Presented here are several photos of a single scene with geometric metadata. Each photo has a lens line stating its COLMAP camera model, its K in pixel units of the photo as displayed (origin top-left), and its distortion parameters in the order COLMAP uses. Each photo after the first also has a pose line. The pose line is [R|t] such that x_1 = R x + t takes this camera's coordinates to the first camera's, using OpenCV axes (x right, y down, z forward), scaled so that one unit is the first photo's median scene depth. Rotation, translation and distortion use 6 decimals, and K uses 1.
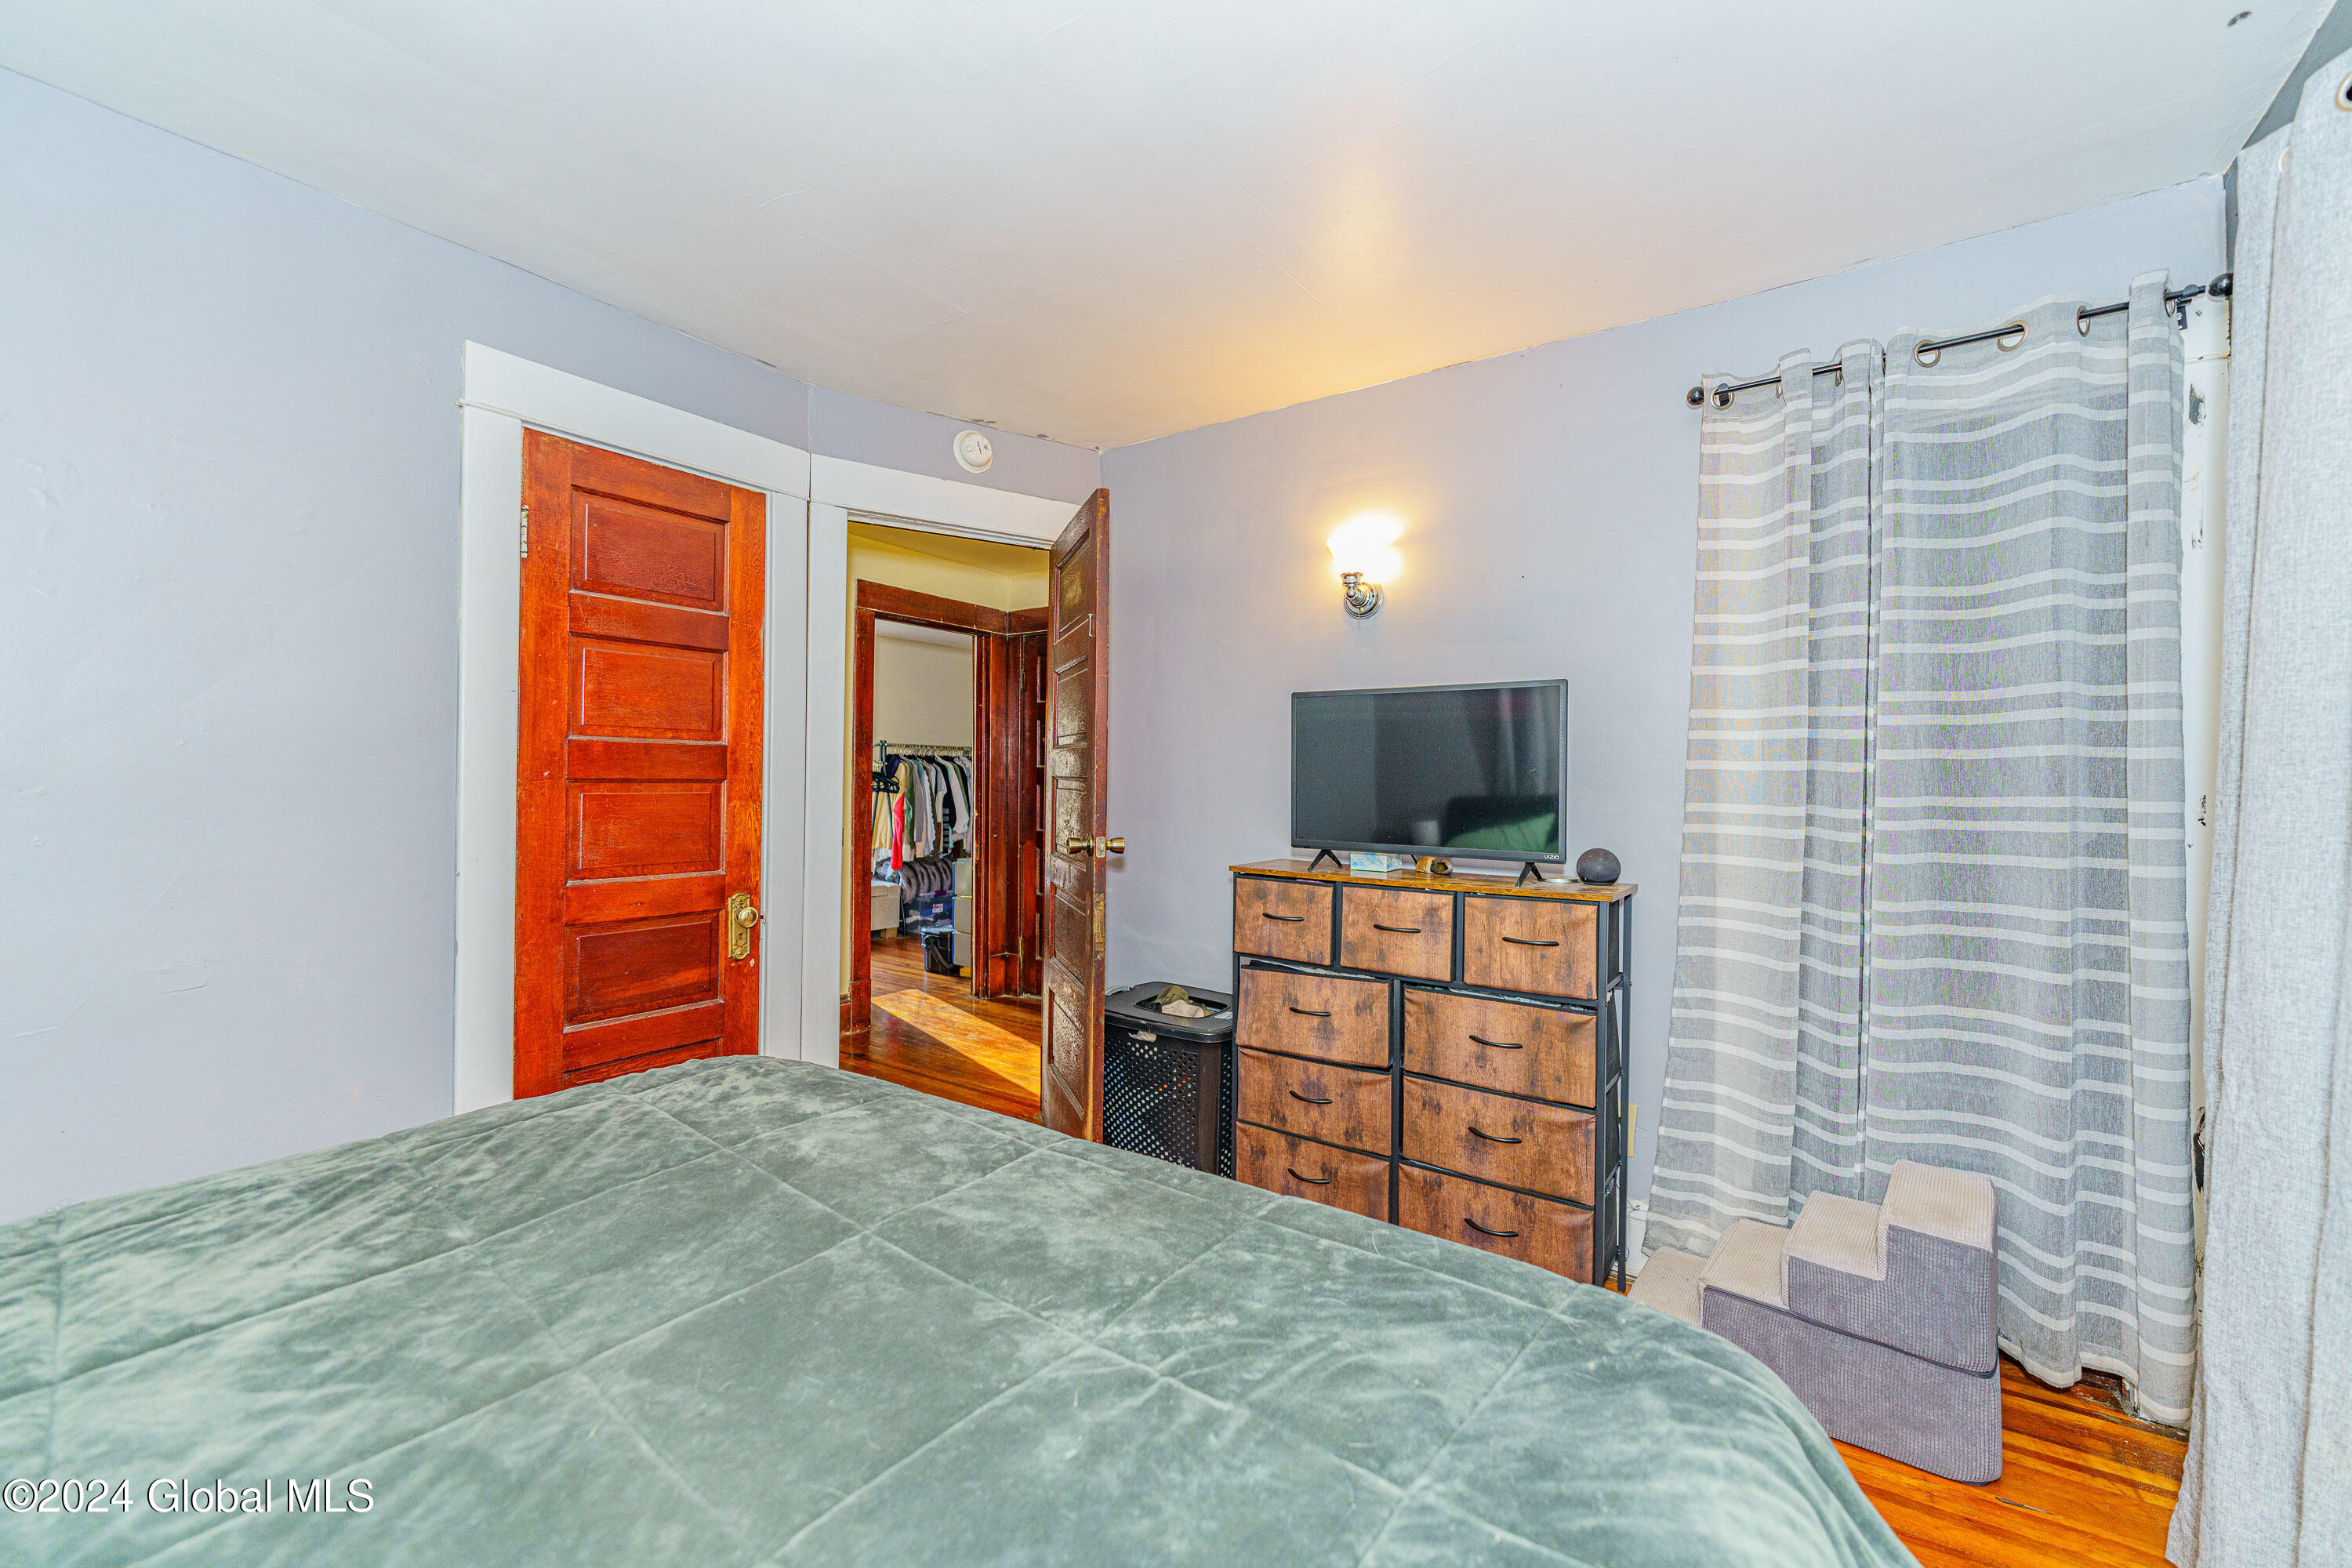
lens RADIAL K [[936.2, 0, 1176.8], [0, 936.2, 786.5], [0, 0, 1]] dist [0.002911, -0.000902]
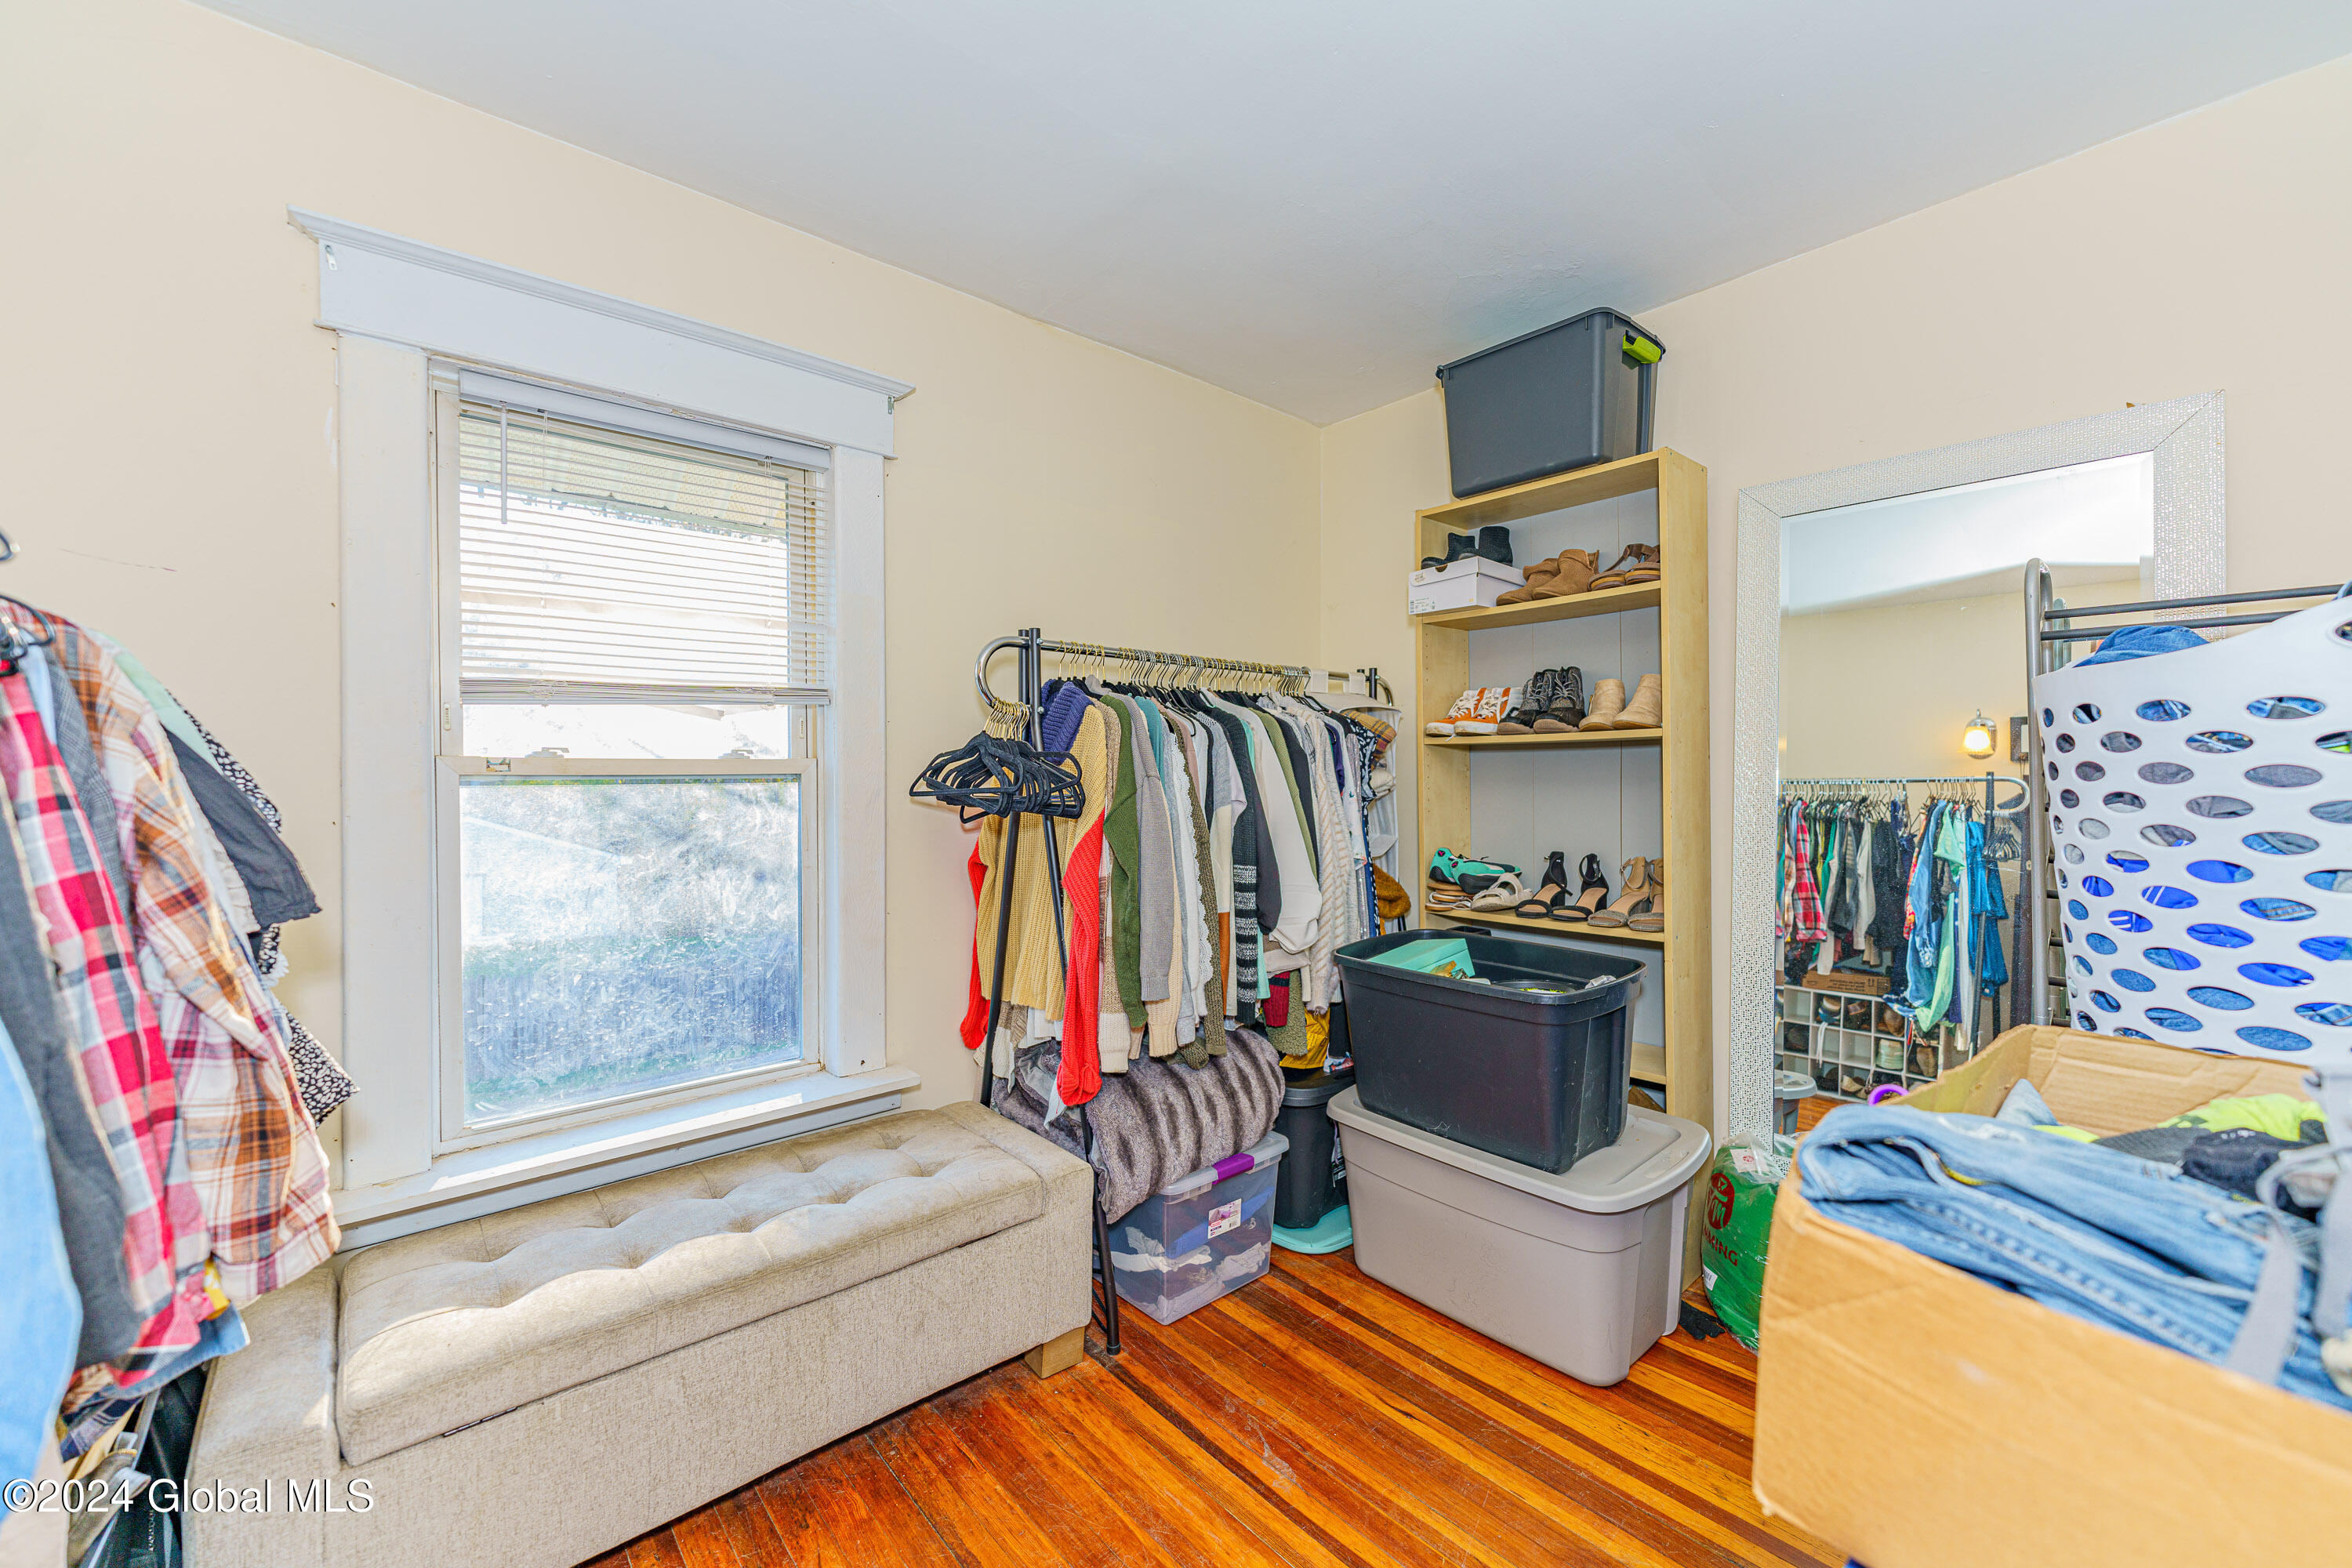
lens RADIAL K [[936.2, 0, 1174.9], [0, 936.2, 775.6], [0, 0, 1]] dist [0.002911, -0.000902]
pose [[0.973632, -0.015982, -0.227565, -0.204802], [0.016454, 0.999865, 0.000177, -0.004219], [0.227531, -0.003917, 0.973763, 0.726774]]
